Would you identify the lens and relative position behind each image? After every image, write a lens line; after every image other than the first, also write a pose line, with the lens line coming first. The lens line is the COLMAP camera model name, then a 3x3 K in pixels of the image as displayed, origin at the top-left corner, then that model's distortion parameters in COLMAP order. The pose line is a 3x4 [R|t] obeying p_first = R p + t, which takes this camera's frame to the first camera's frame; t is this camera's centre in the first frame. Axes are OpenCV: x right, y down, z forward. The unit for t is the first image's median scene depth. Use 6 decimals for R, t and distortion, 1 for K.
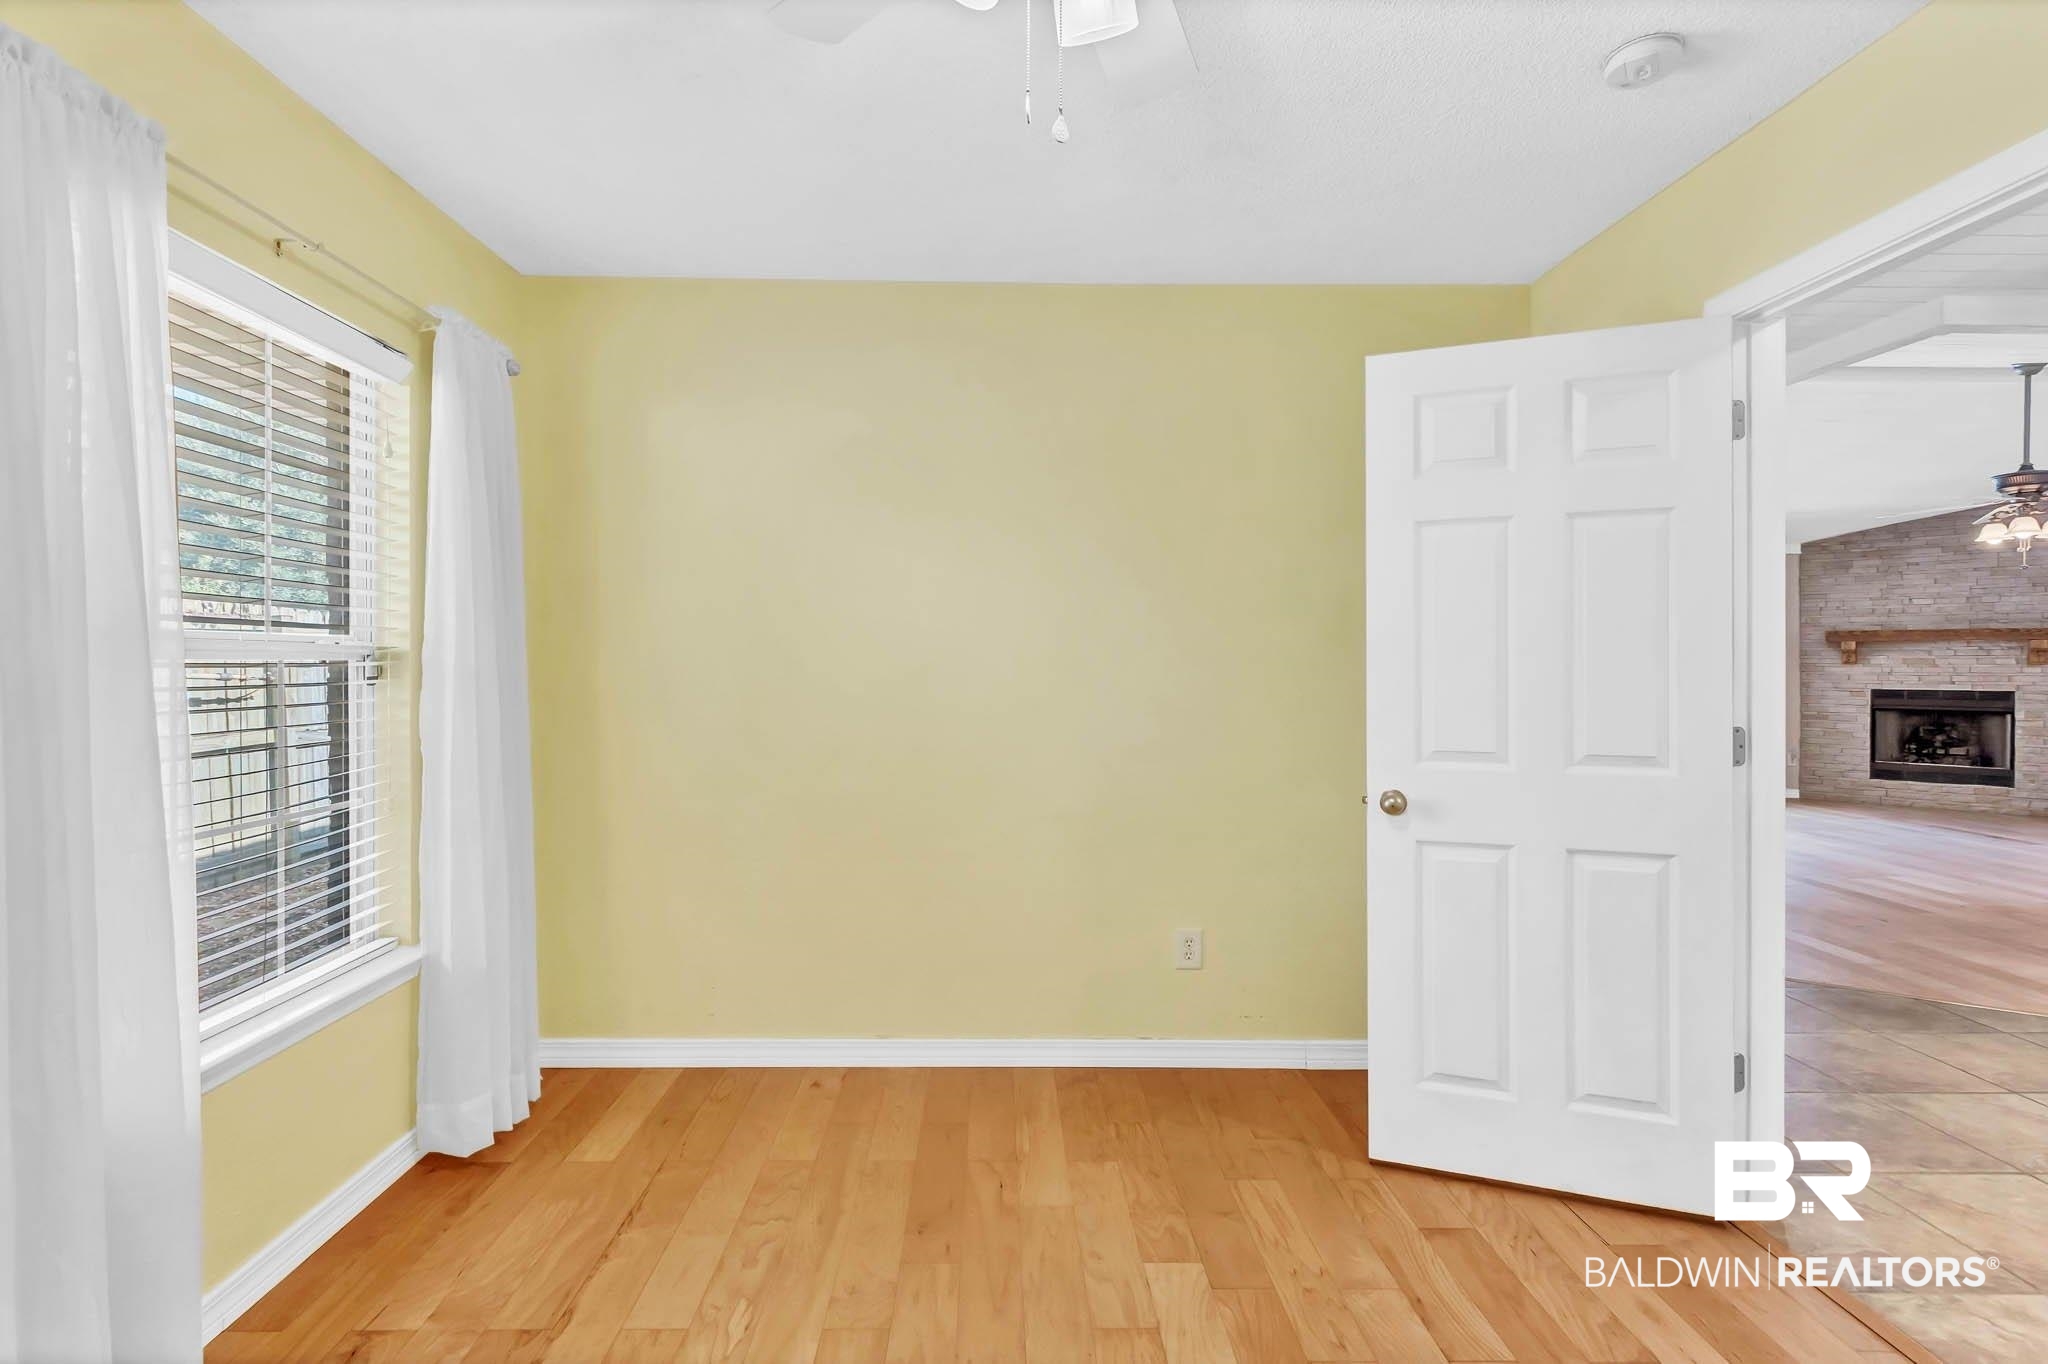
lens RADIAL K [[965.8, 0, 1036.2], [0, 965.8, 667.9], [0, 0, 1]] dist [0.004208, -0.001119]
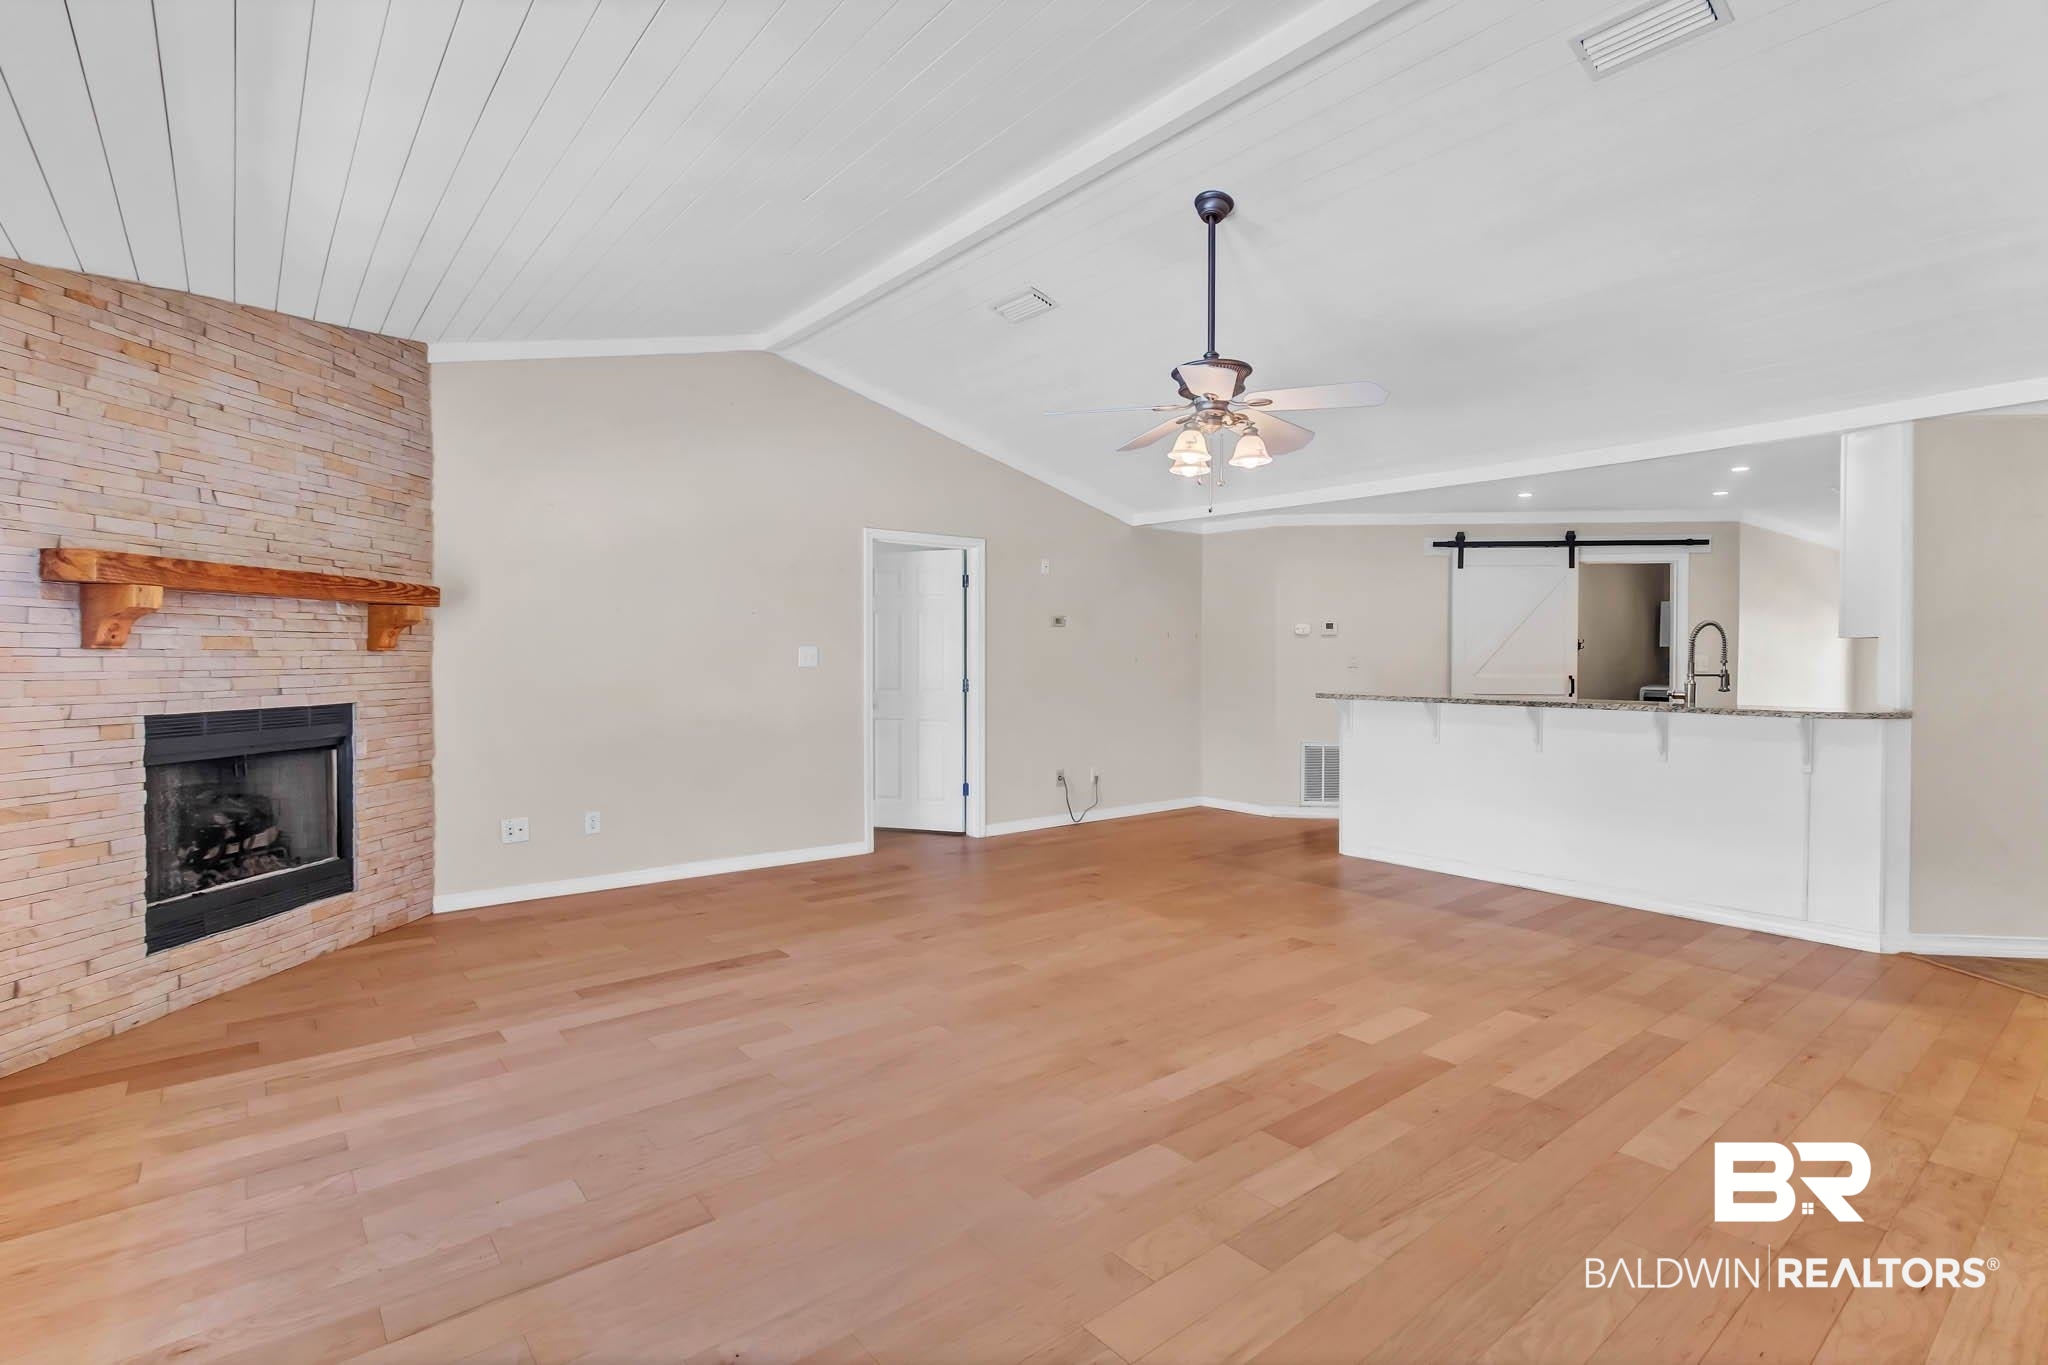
lens RADIAL K [[976.3, 0, 977.5], [0, 976.3, 674.7], [0, 0, 1]] dist [-0.000830, -0.000389]
pose [[-0.602860, -0.018837, 0.797625, 0.380880], [0.001413, 0.999694, 0.024677, -0.003058], [-0.797846, 0.016004, -0.602649, 0.998008]]
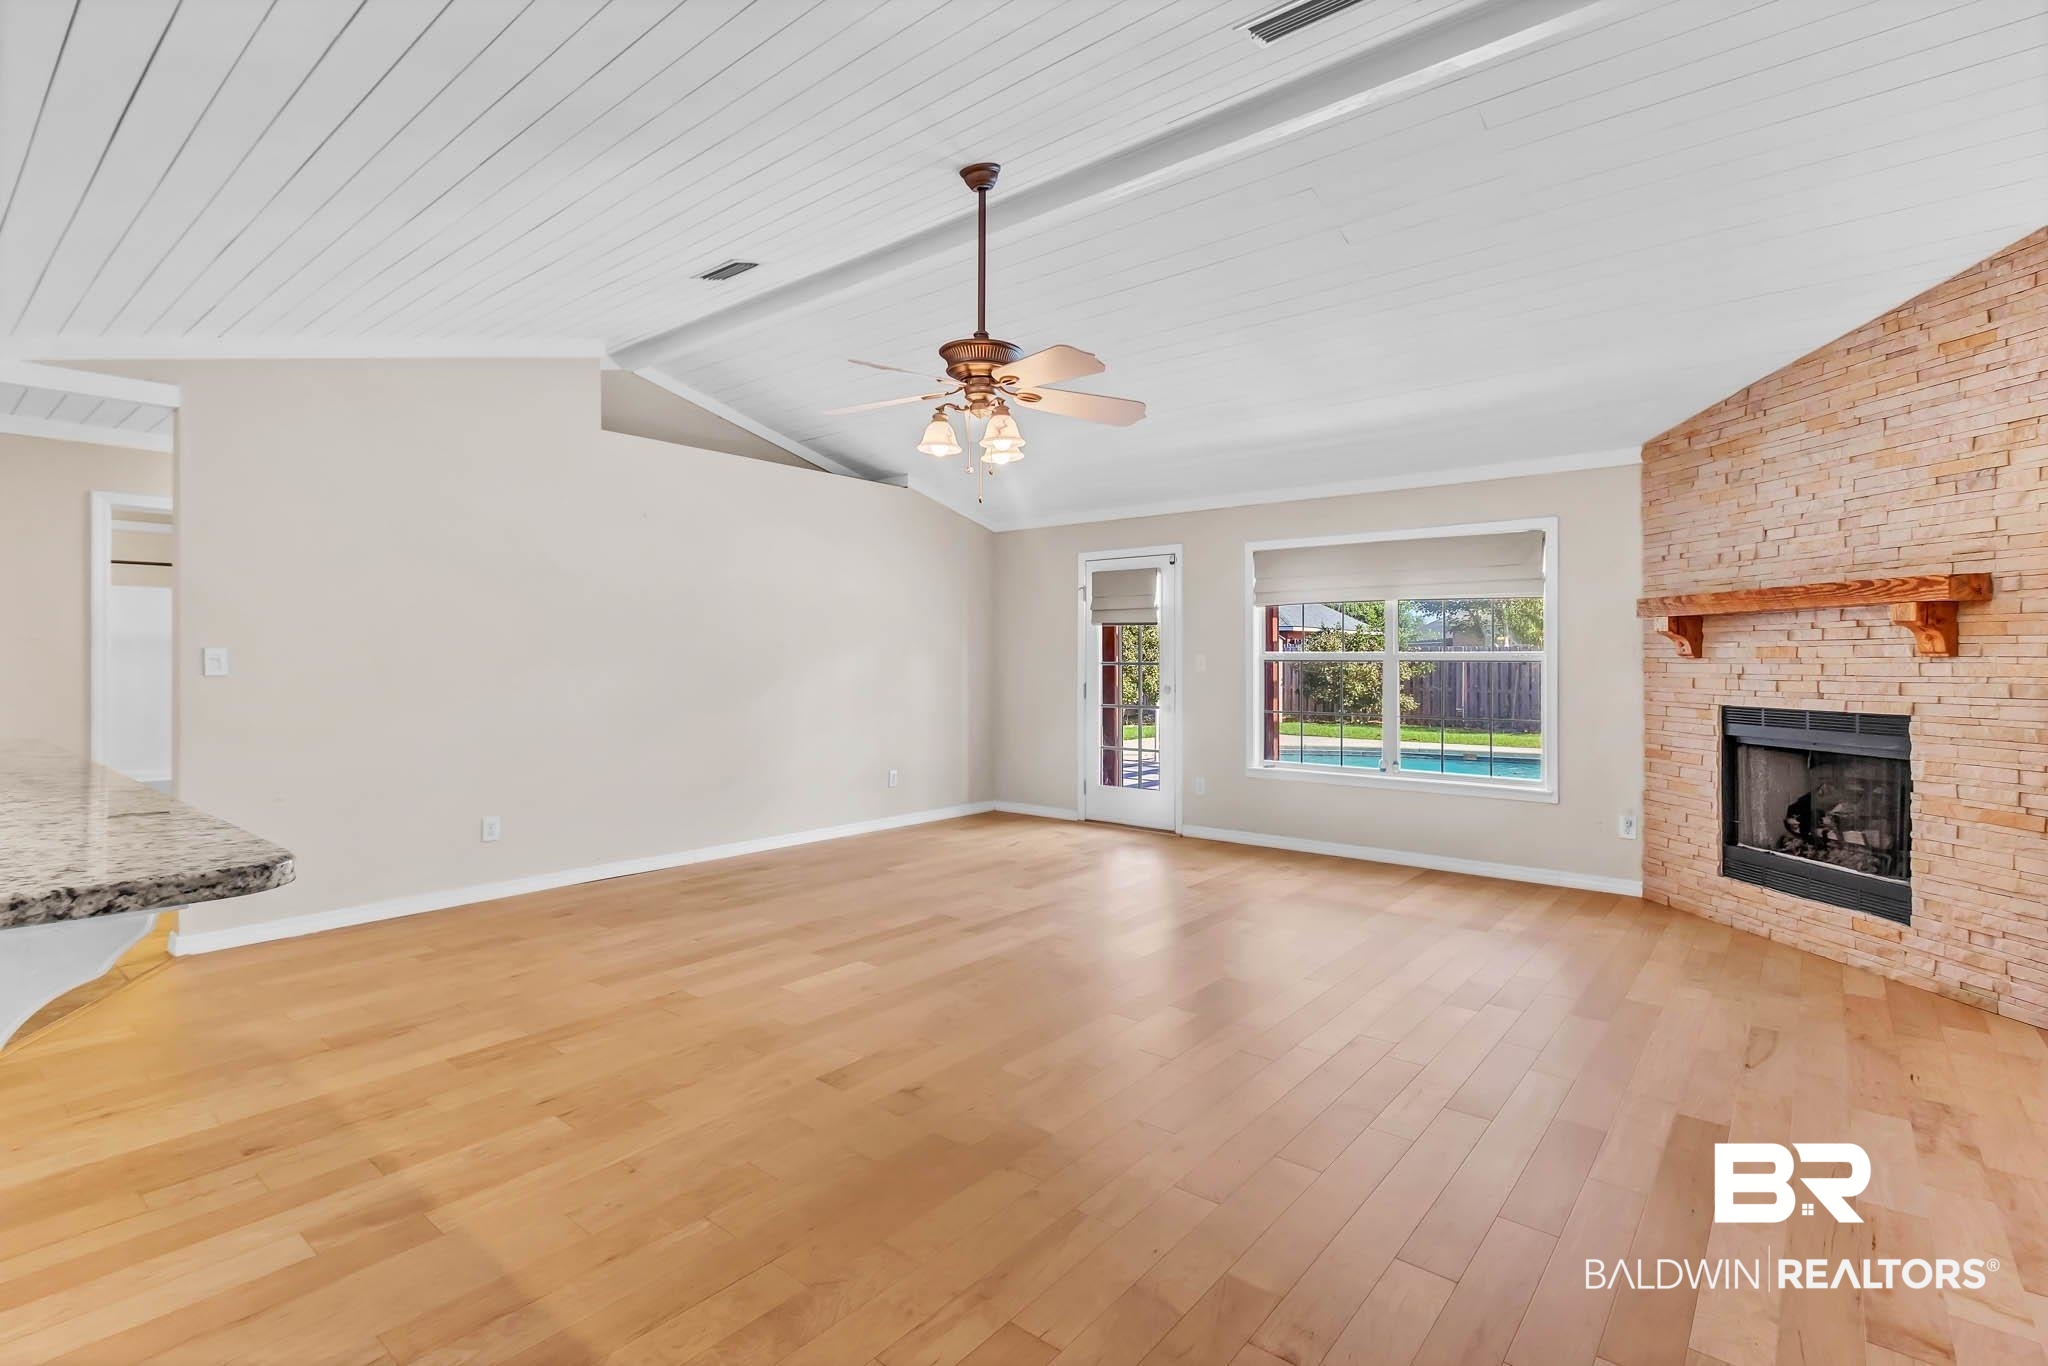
lens RADIAL K [[964.6, 0, 1005.2], [0, 964.6, 656.0], [0, 0, 1]] dist [0.001089, -0.000084]
pose [[0.760013, -0.002724, -0.649903, 0.934588], [-0.006408, 0.999911, -0.011685, 0.003627], [0.649877, 0.013045, 0.759928, 0.356443]]
